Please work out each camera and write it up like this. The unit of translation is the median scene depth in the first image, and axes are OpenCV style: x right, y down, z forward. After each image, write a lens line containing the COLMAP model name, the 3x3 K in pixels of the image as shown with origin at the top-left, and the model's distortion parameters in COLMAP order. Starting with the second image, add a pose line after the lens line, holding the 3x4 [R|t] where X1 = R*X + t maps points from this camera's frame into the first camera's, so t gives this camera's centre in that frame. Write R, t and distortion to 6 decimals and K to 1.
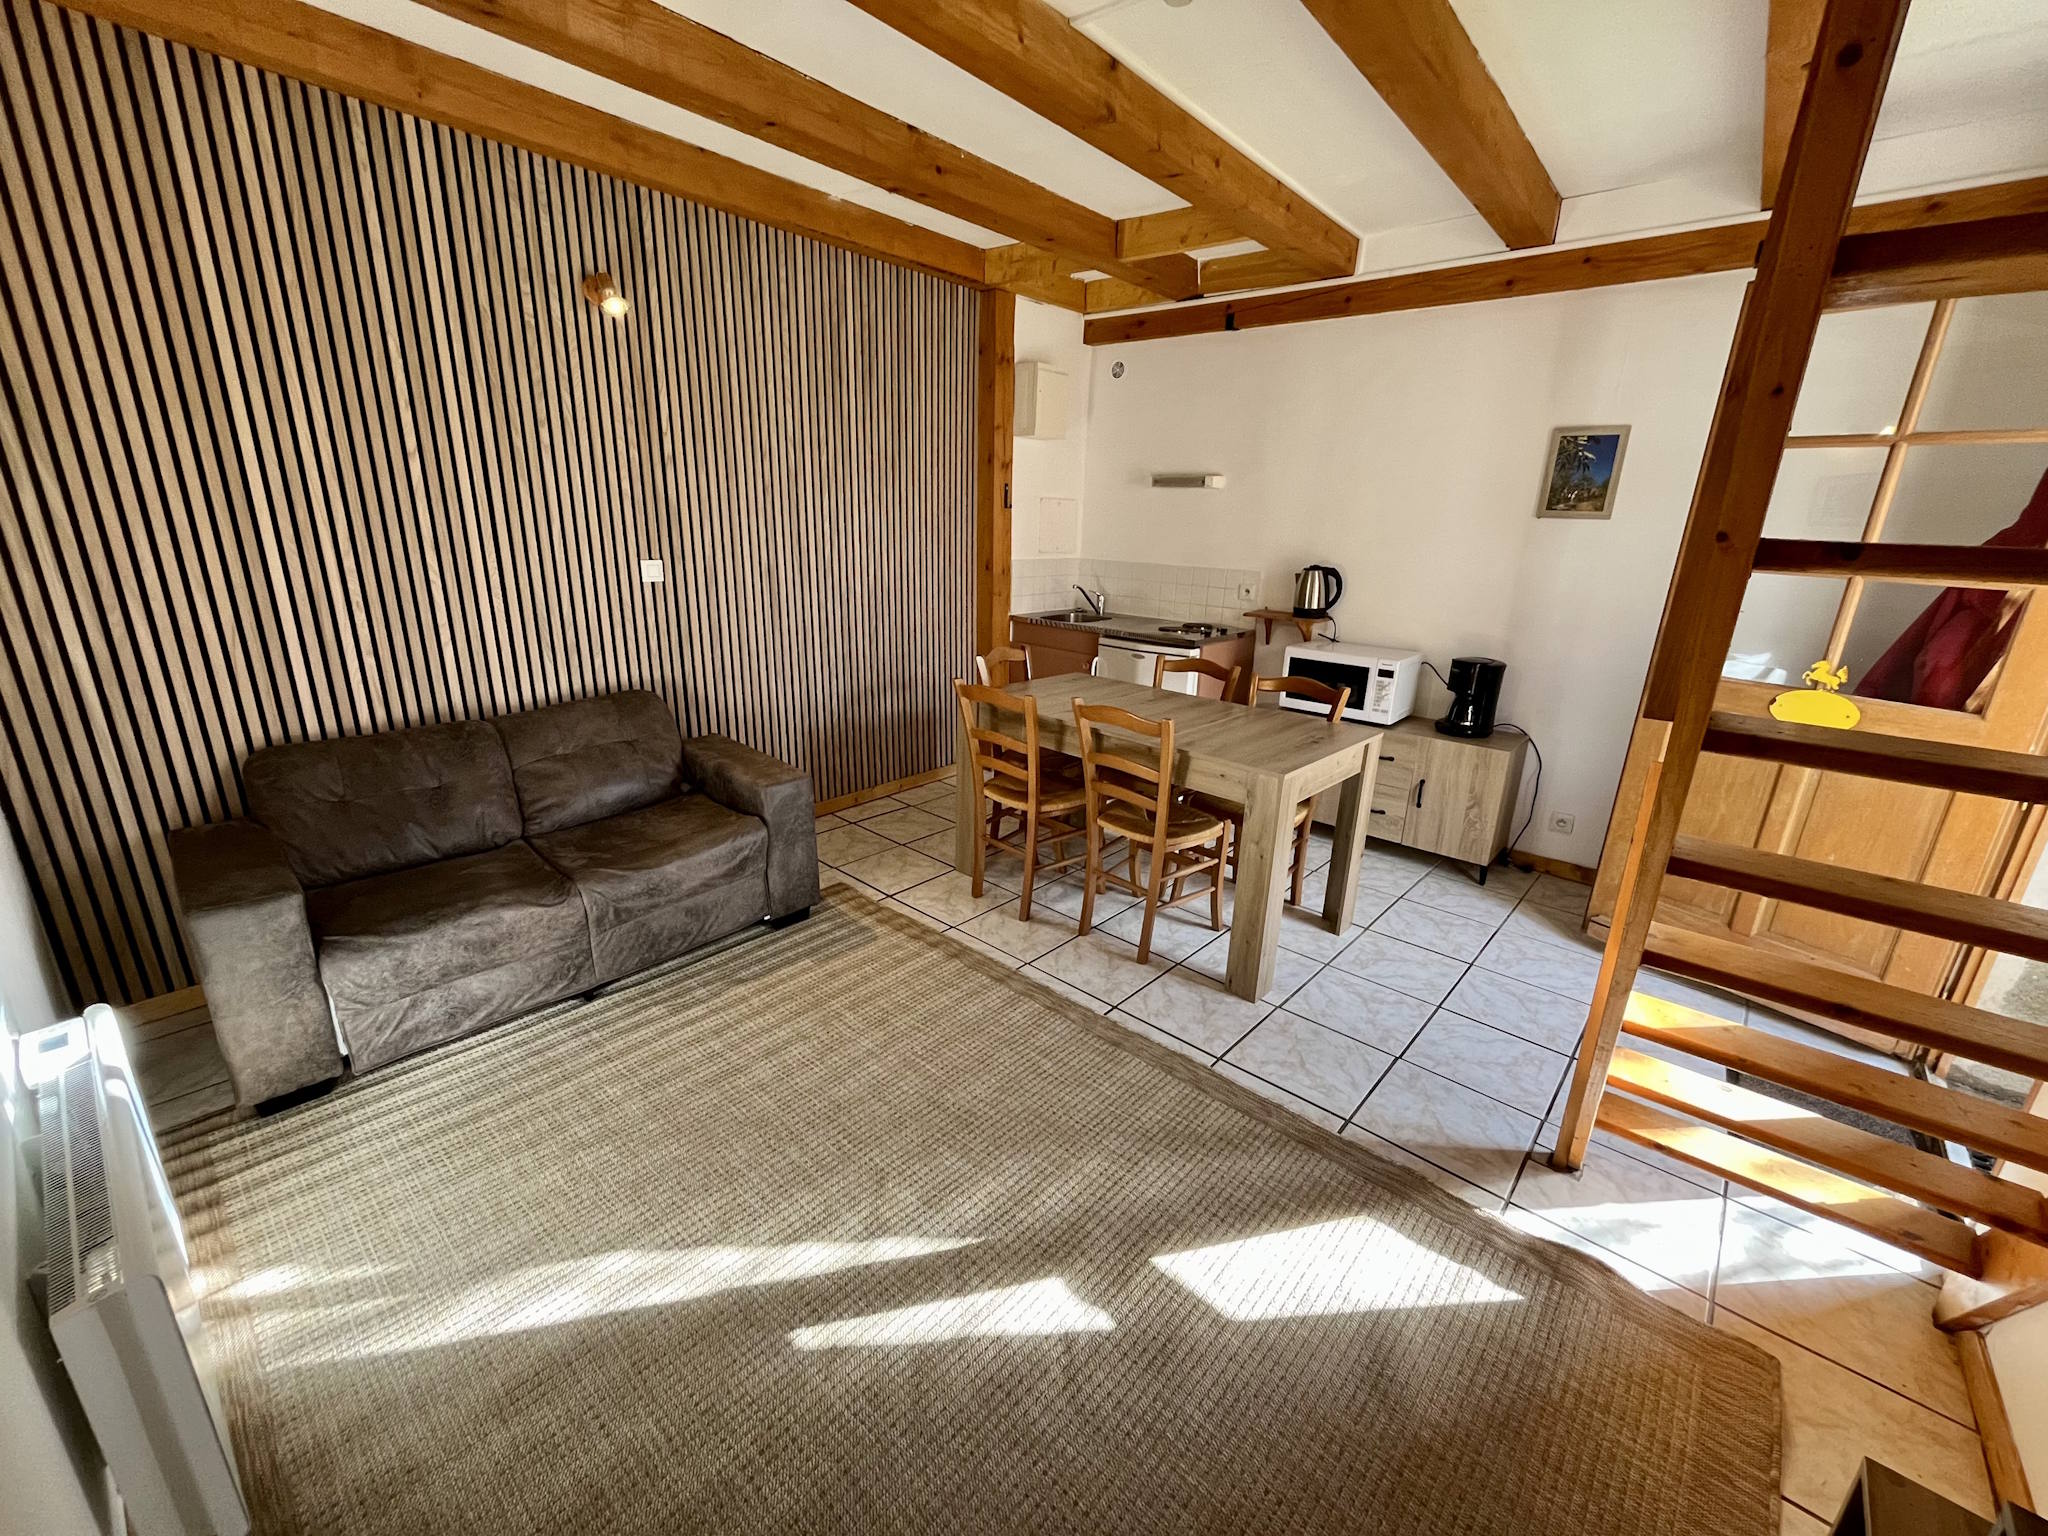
lens RADIAL K [[835.3, 0, 1024.0], [0, 835.3, 768.0], [0, 0, 1]] dist [0.001778, 0.000106]
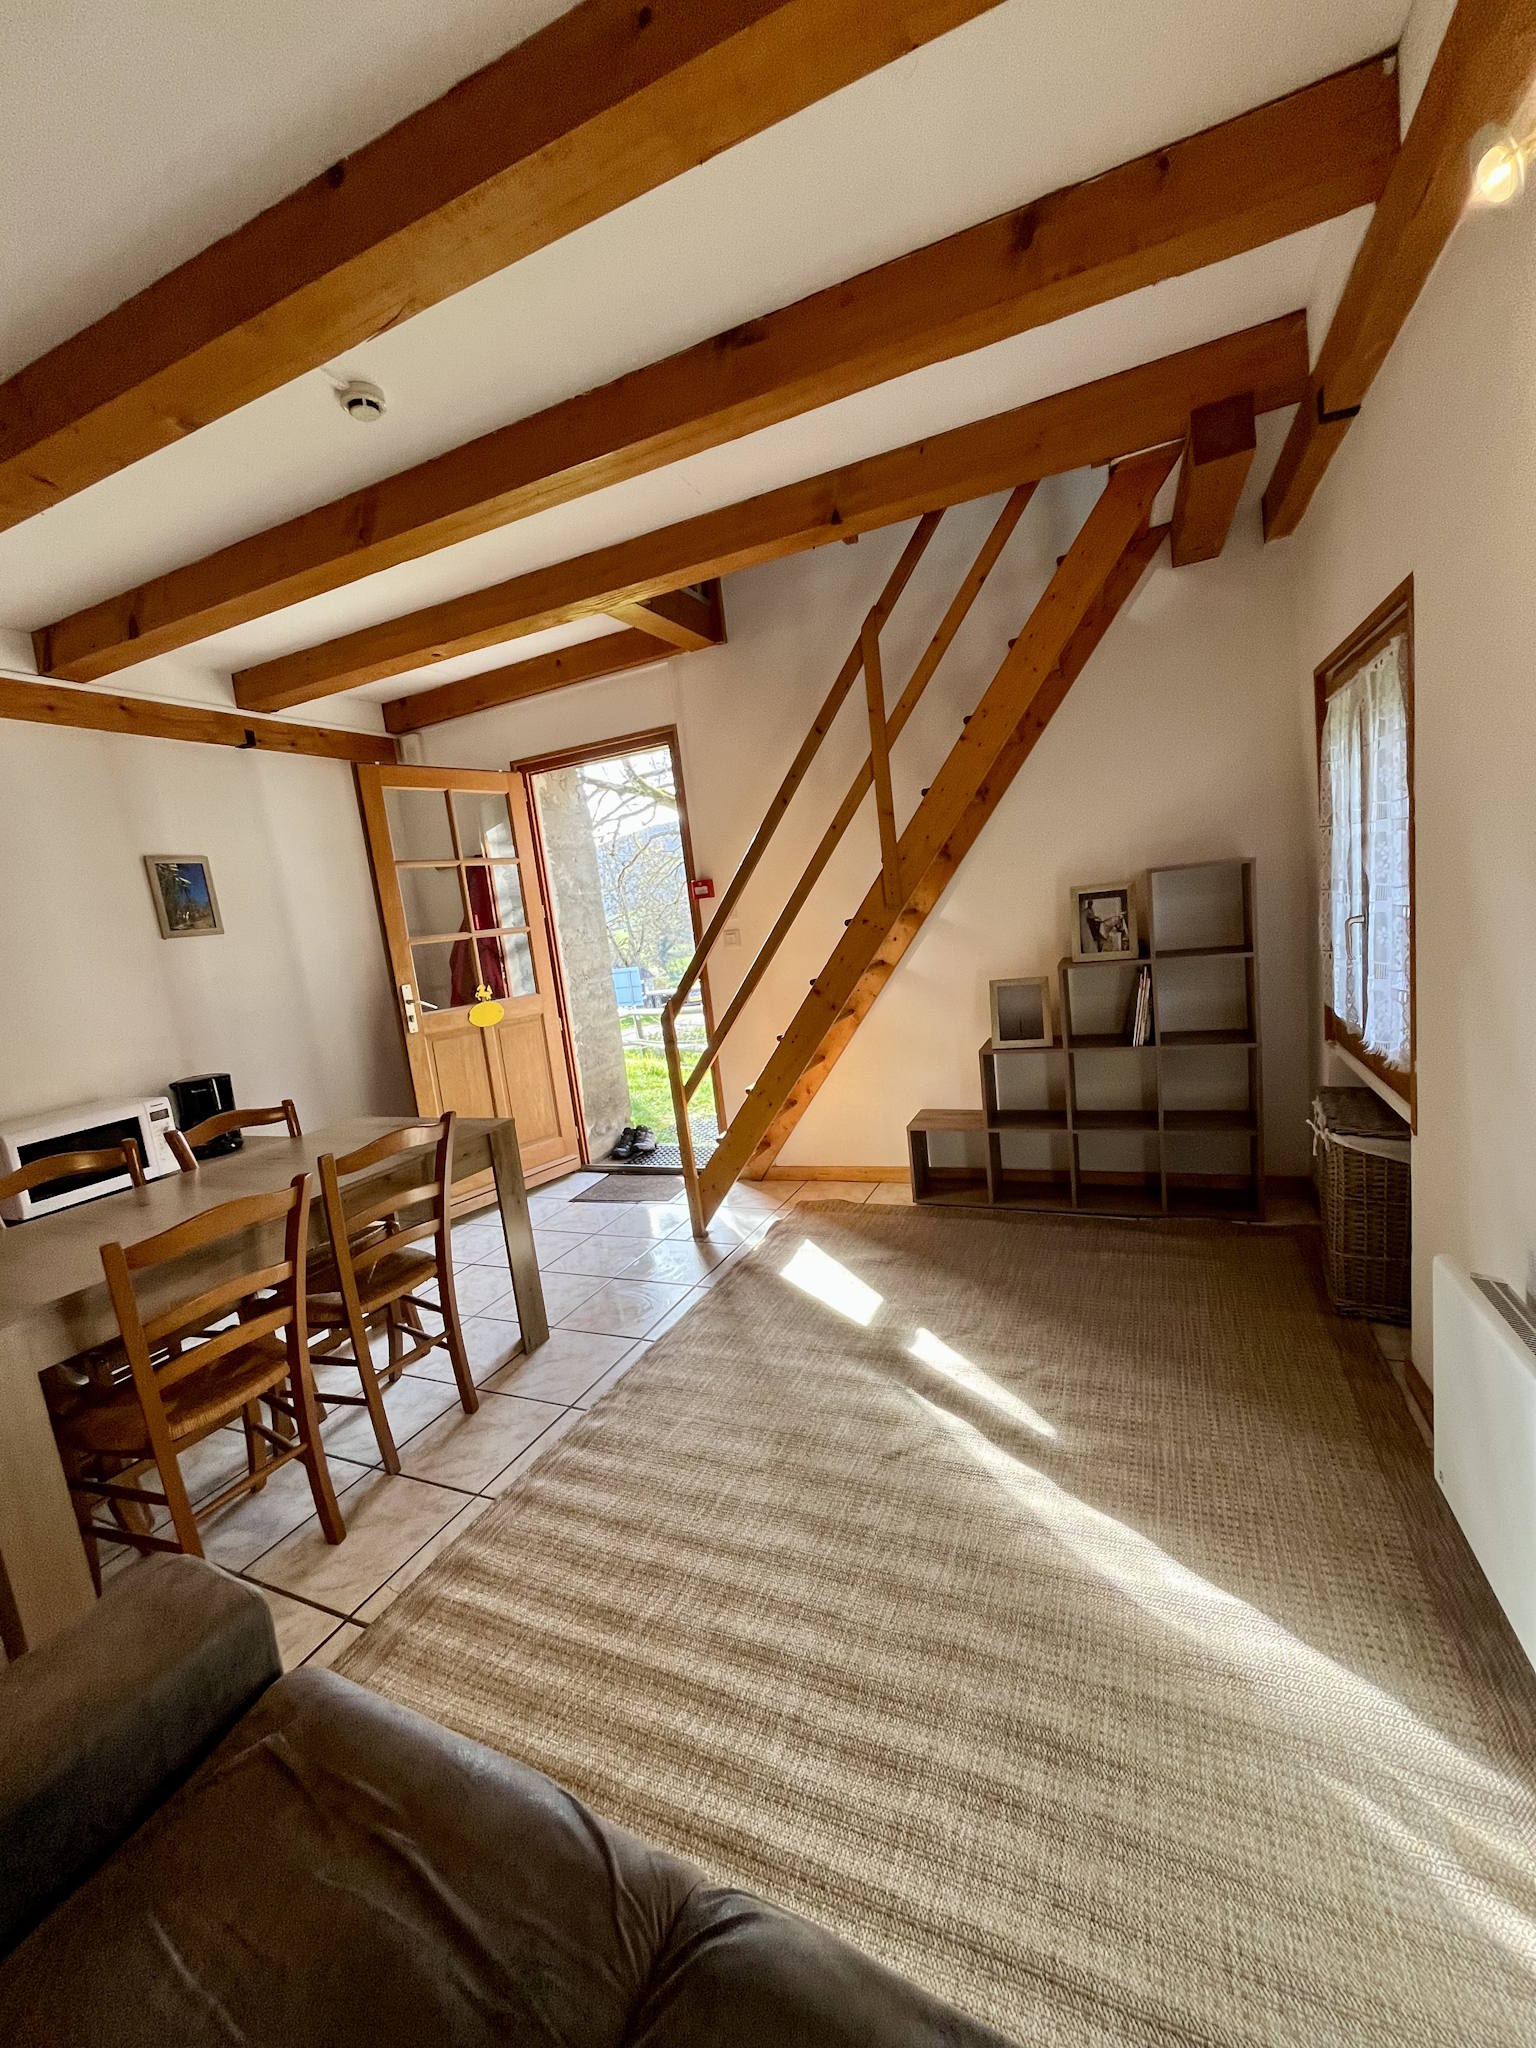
lens RADIAL K [[822.8, 0, 768.0], [0, 822.8, 1024.0], [0, 0, 1]] dist [0.000117, -0.000001]
pose [[-0.305001, -0.132563, 0.943081, -0.759186], [0.379613, 0.891272, 0.248050, -0.233382], [-0.873423, 0.433661, -0.221516, 0.828572]]
